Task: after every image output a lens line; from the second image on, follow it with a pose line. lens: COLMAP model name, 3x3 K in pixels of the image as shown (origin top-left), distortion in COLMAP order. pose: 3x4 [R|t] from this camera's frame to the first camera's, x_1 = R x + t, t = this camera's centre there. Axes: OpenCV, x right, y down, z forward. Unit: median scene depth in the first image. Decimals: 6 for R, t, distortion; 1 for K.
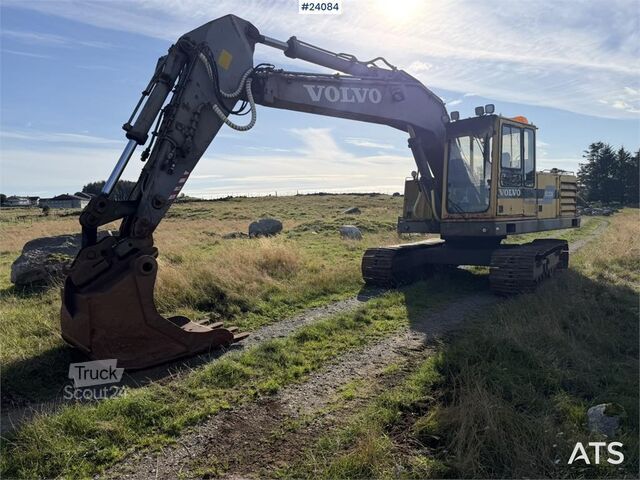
lens RADIAL K [[446.0, 0, 320.5], [0, 446.0, 237.6], [0, 0, 1]] dist [0.081247, -0.117168]
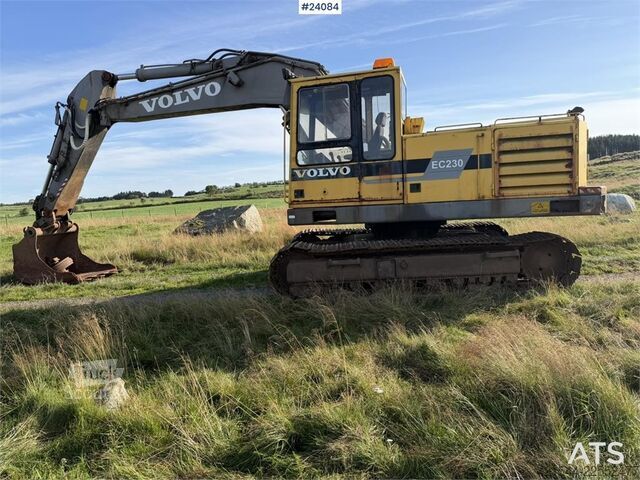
lens RADIAL K [[444.5, 0, 320.7], [0, 444.5, 238.9], [0, 0, 1]] dist [0.125676, -0.198306]
pose [[0.539853, 0.081741, -0.837781, 1.165062], [-0.004071, 0.995516, 0.094507, -0.060421], [0.841750, -0.047609, 0.537765, 0.606209]]
